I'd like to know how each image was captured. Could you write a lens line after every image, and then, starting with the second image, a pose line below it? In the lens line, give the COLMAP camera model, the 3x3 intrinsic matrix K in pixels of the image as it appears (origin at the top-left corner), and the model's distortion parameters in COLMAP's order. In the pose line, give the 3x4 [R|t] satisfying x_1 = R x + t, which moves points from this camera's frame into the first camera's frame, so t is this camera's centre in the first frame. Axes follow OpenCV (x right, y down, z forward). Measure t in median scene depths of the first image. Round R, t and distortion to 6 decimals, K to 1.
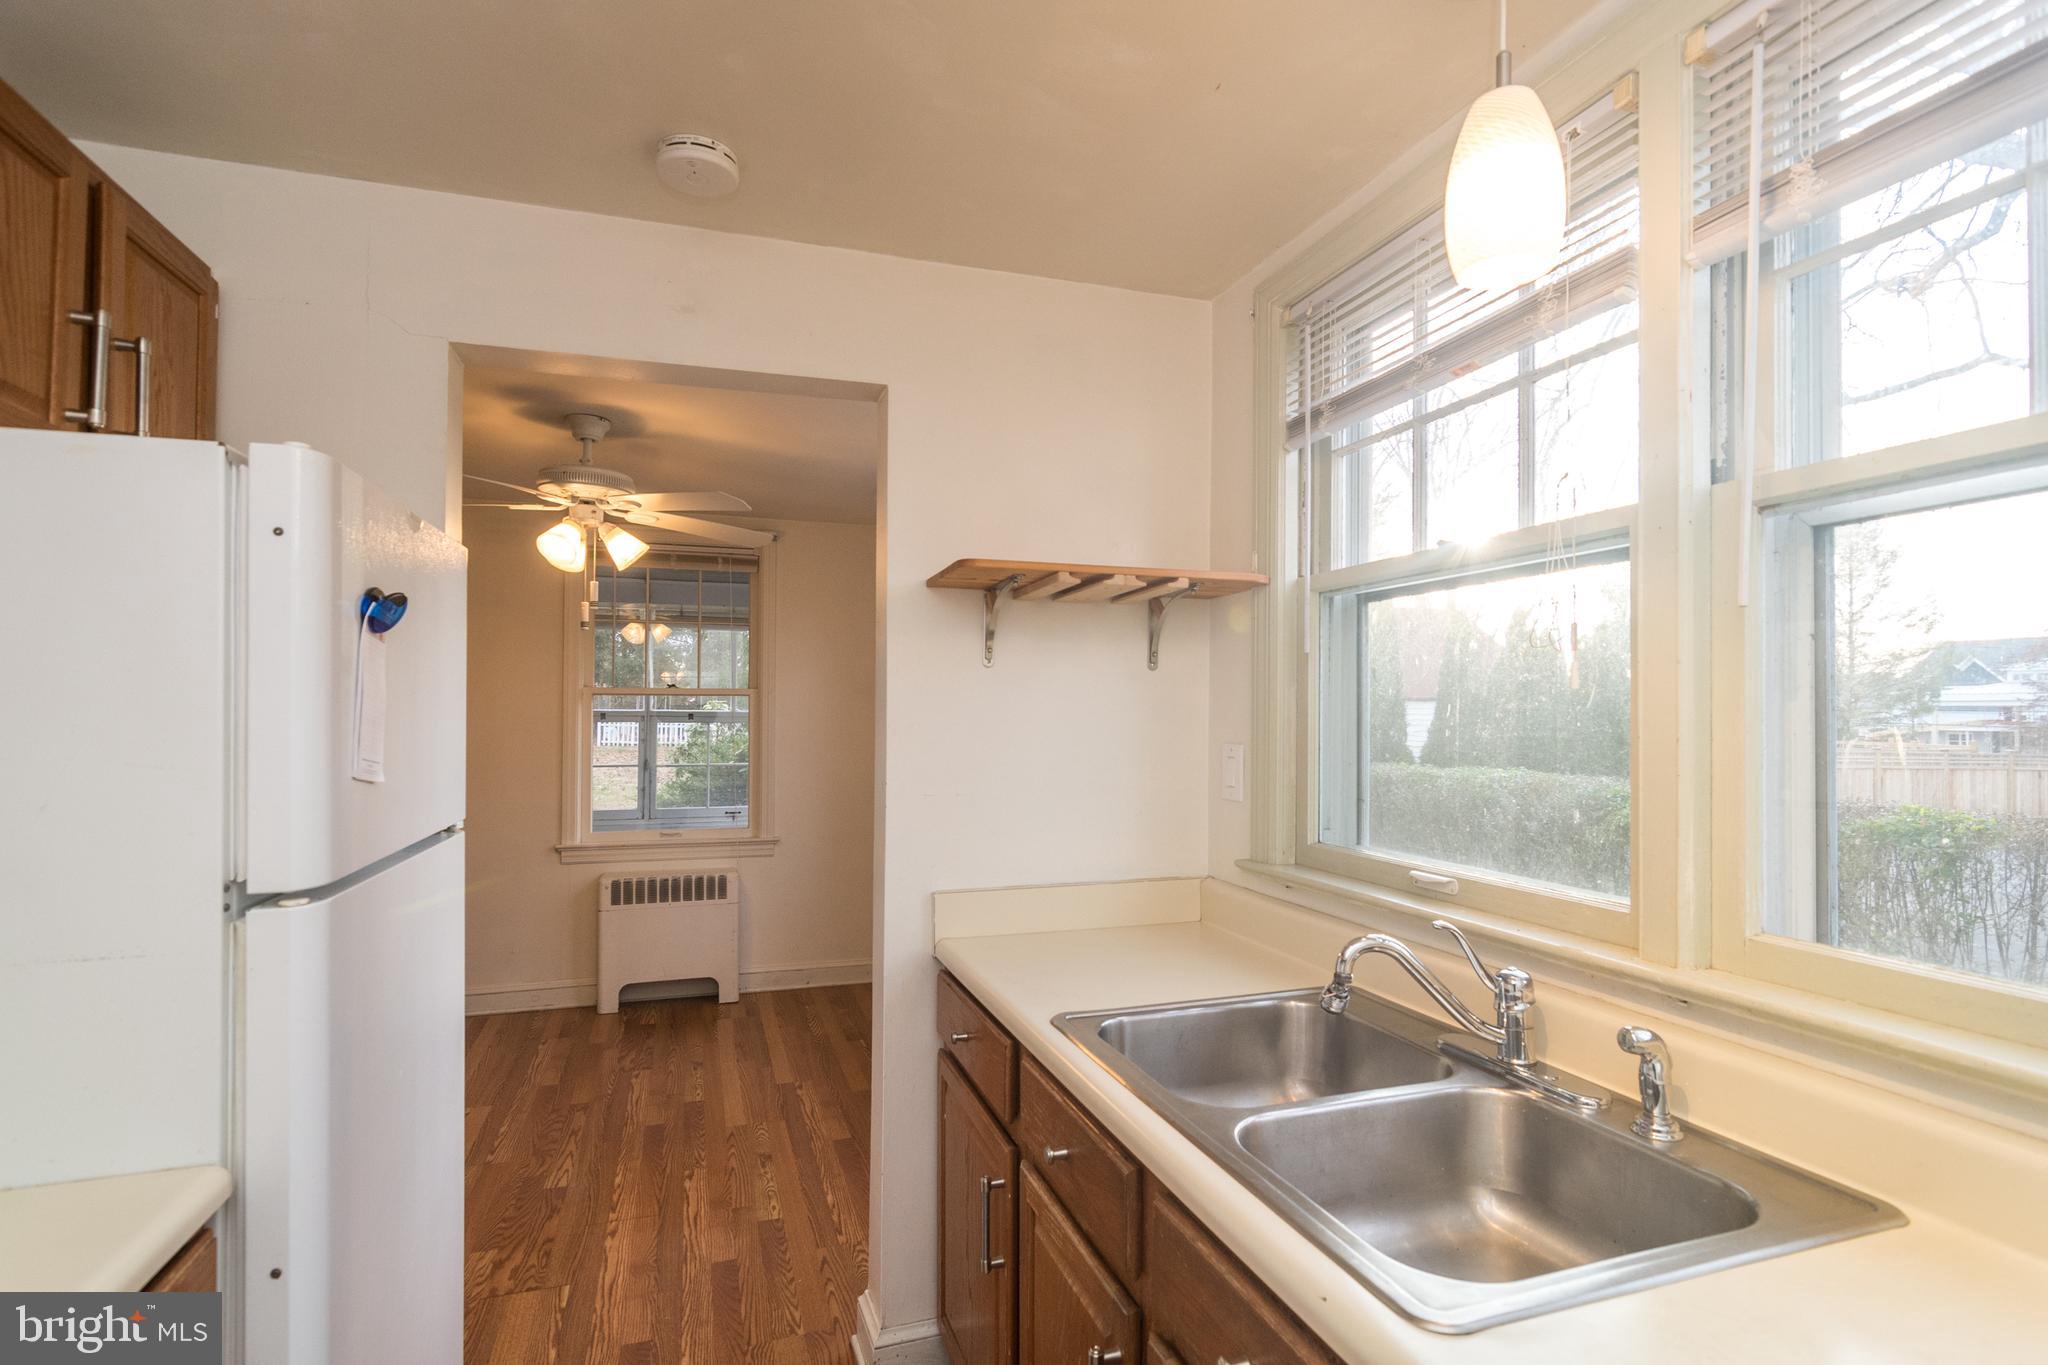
lens RADIAL K [[992.2, 0, 1046.5], [0, 992.2, 696.9], [0, 0, 1]] dist [-0.000500, -0.000509]
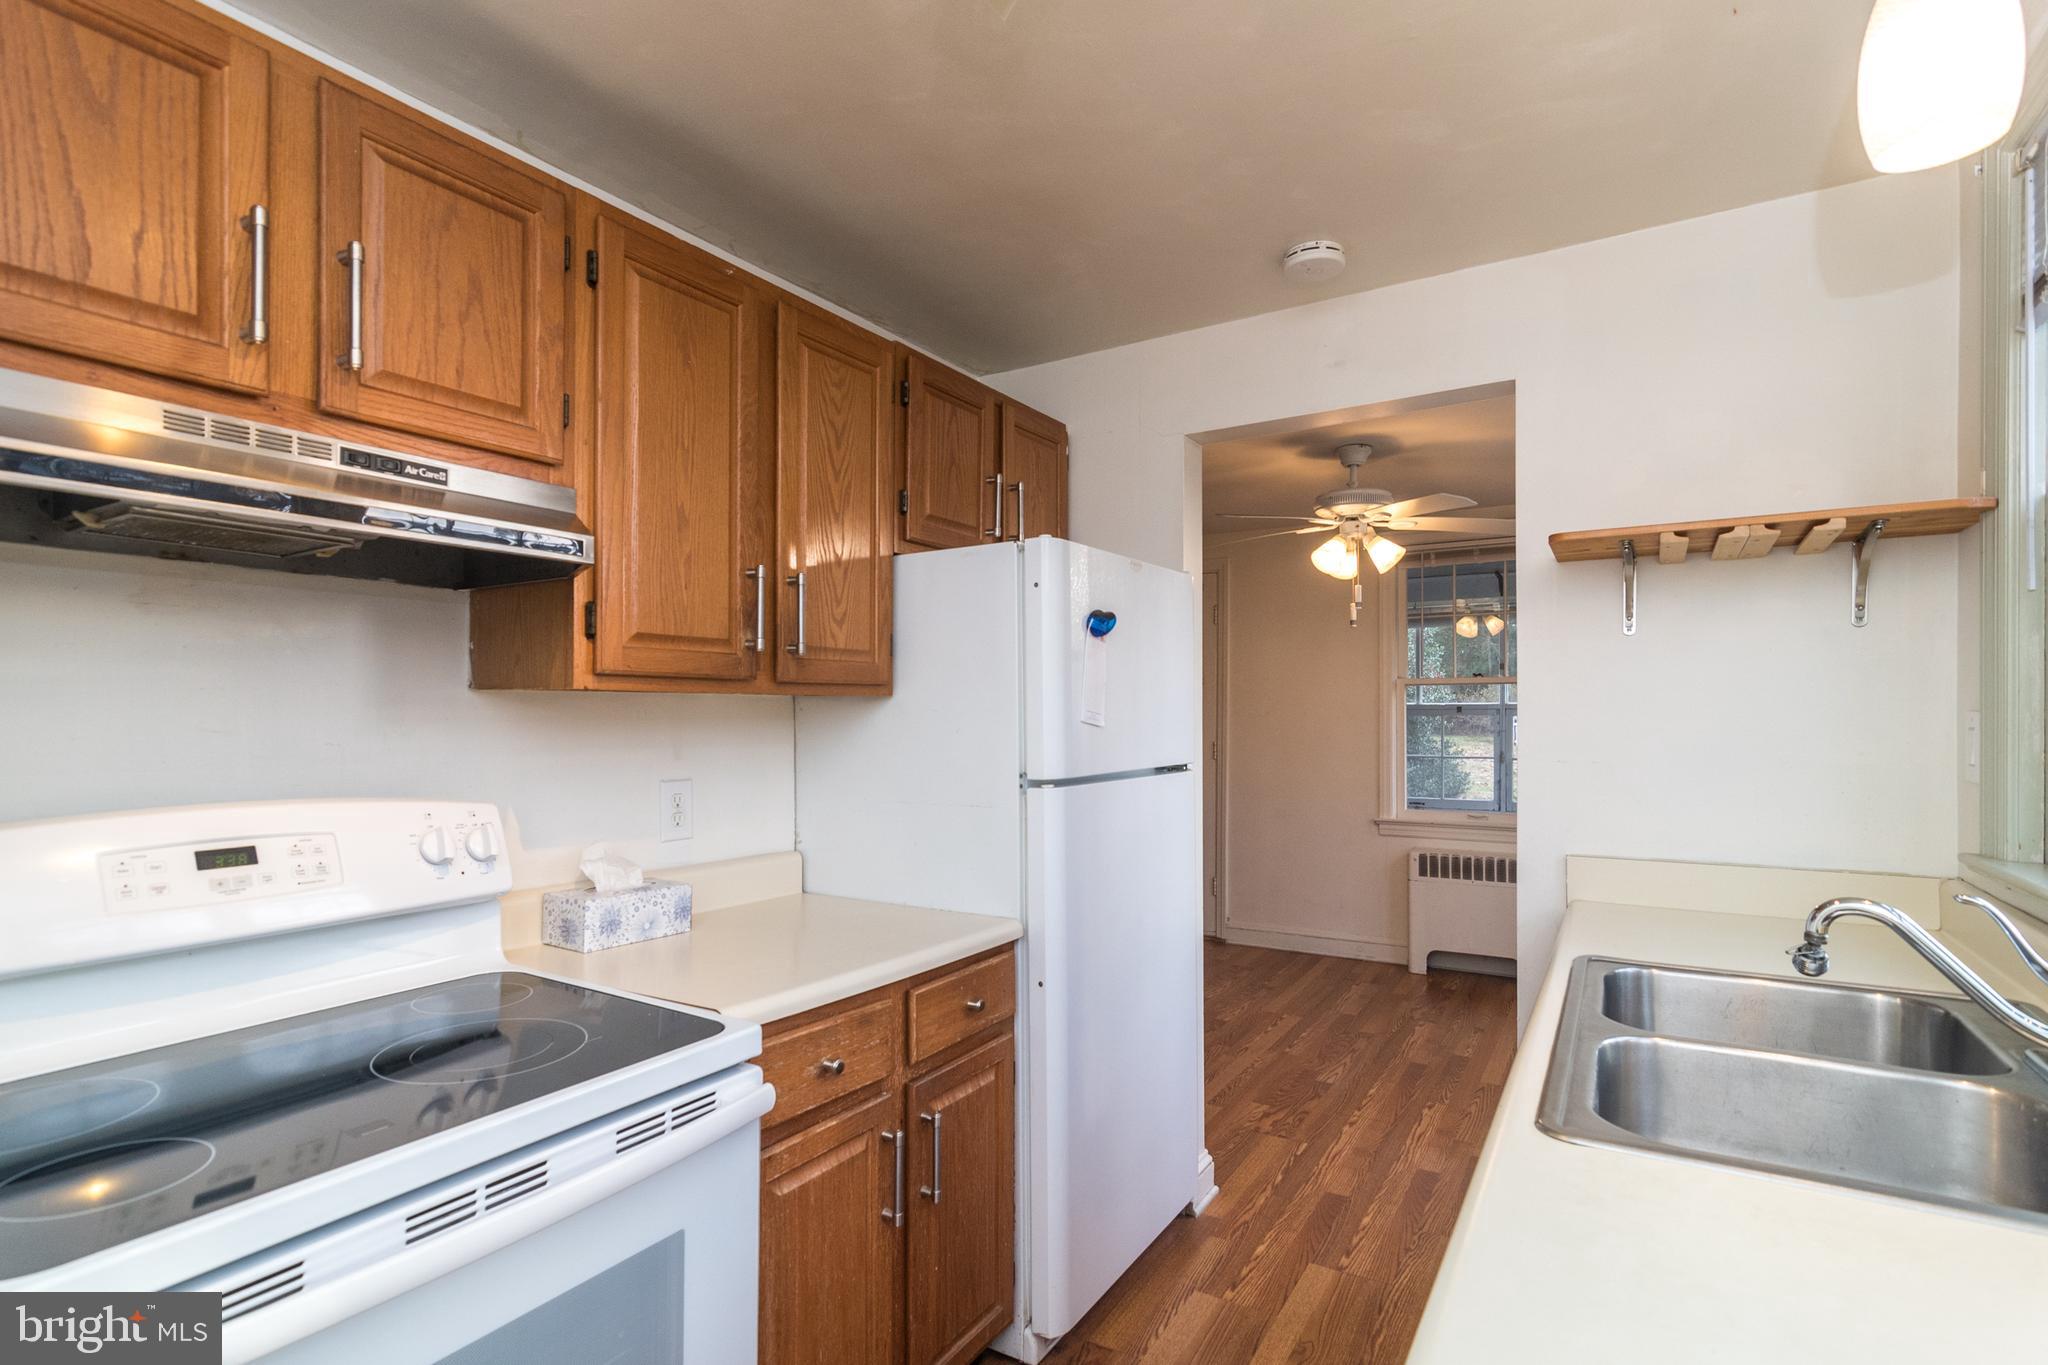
lens RADIAL K [[1020.9, 0, 1021.1], [0, 1020.9, 706.4], [0, 0, 1]] dist [0.000137, 0.000808]
pose [[0.632110, -0.010834, -0.774803, 0.236191], [0.017517, 0.999847, 0.000310, 0.020459], [0.774680, -0.013768, 0.632203, -0.079614]]
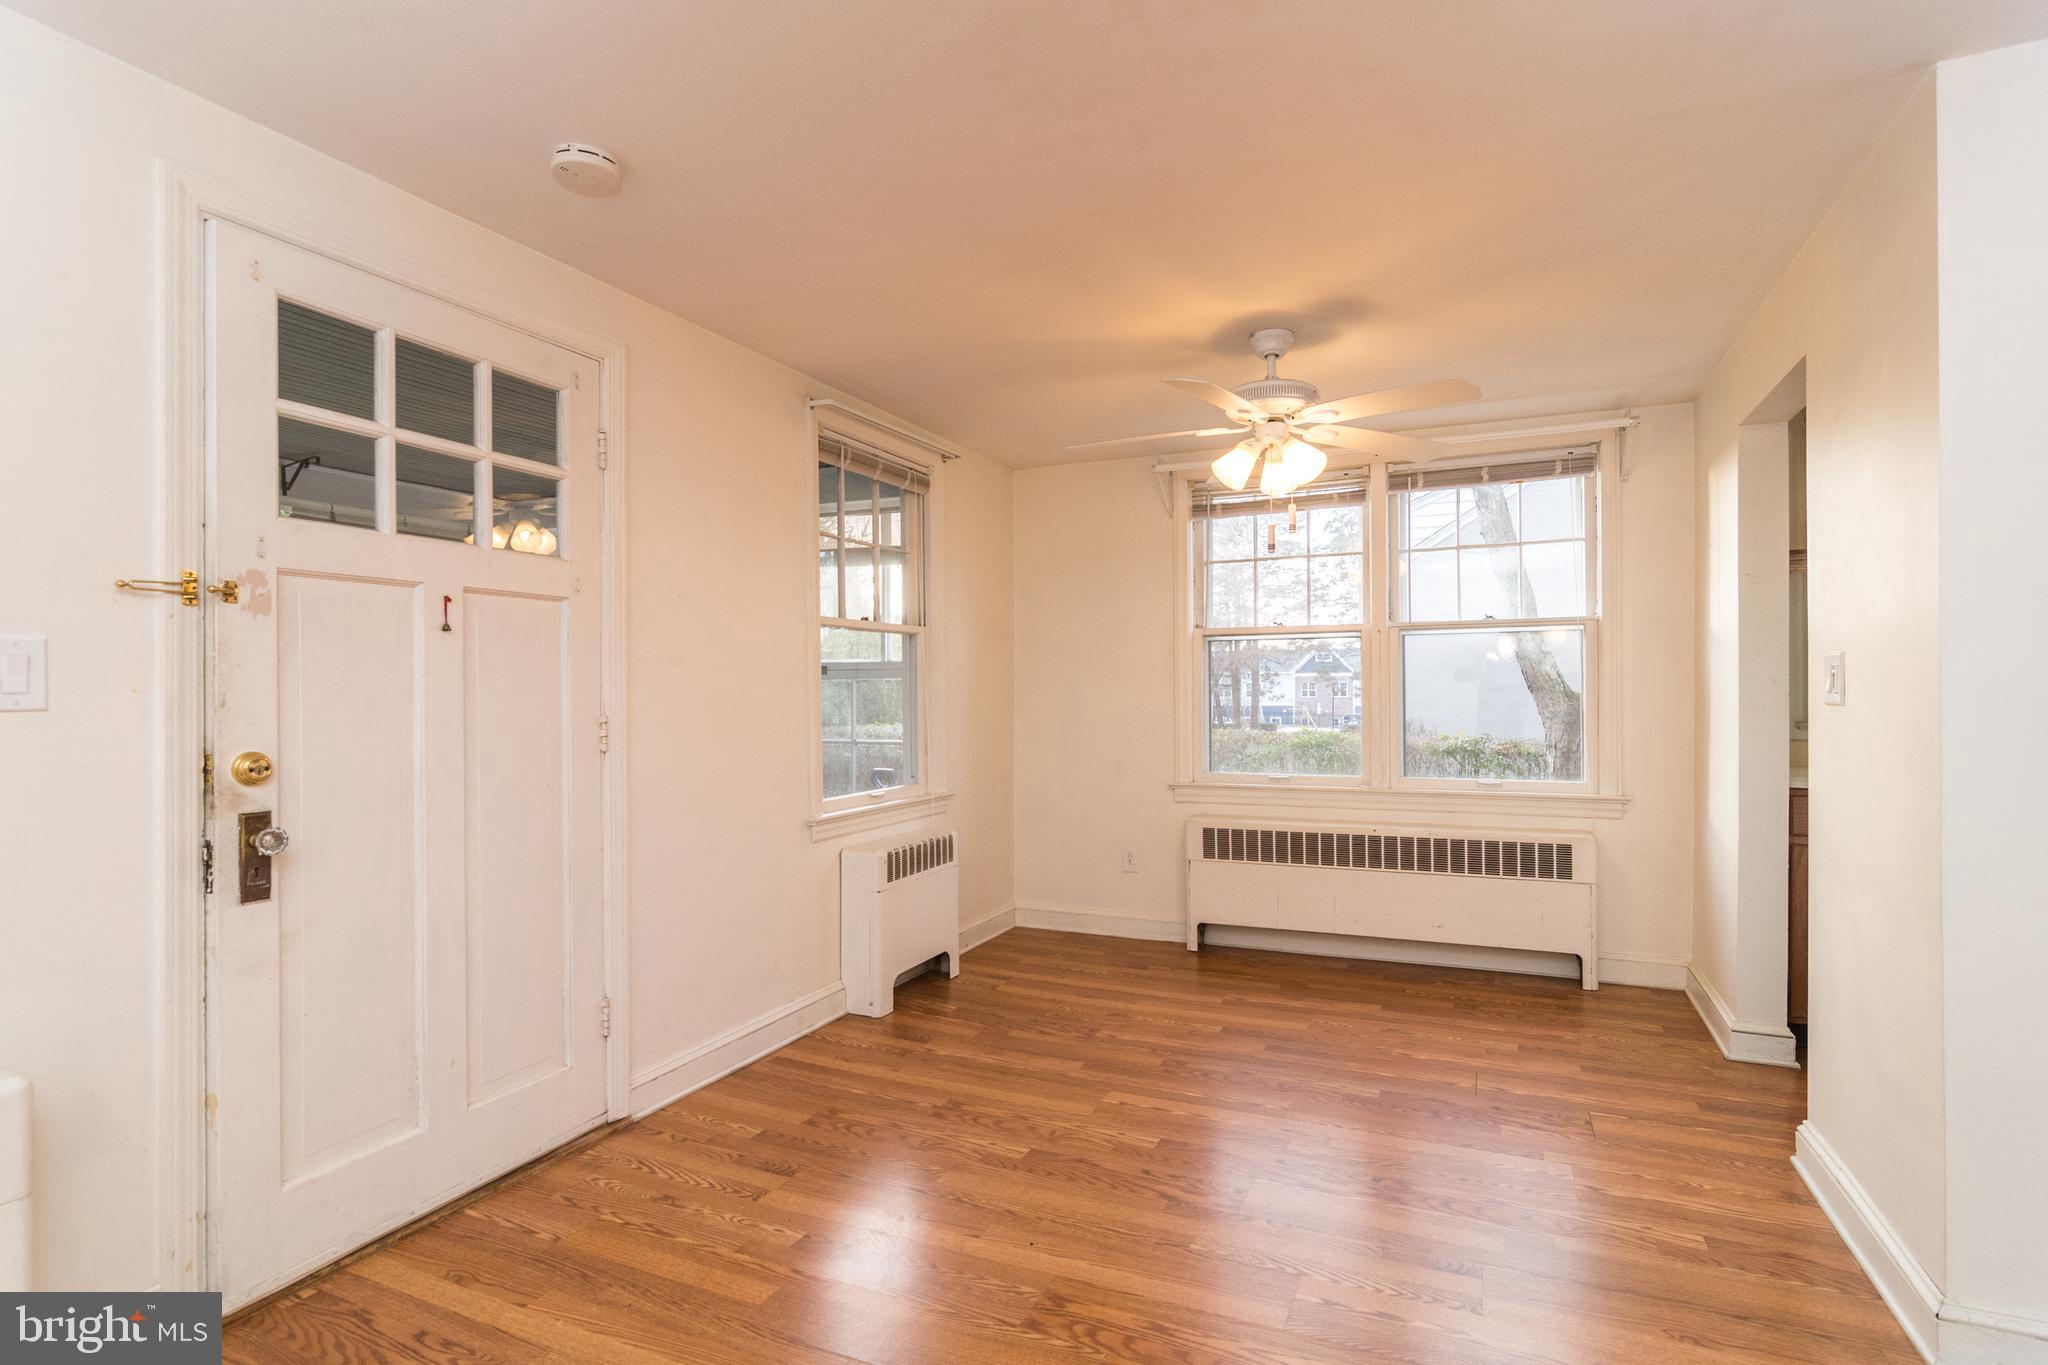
lens RADIAL K [[1004.5, 0, 1029.4], [0, 1004.5, 699.8], [0, 0, 1]] dist [-0.002161, 0.000499]
pose [[0.690638, -0.015896, 0.723026, -1.387035], [-0.005309, 0.999620, 0.027049, 0.054465], [-0.723181, -0.022519, 0.690291, 0.509908]]
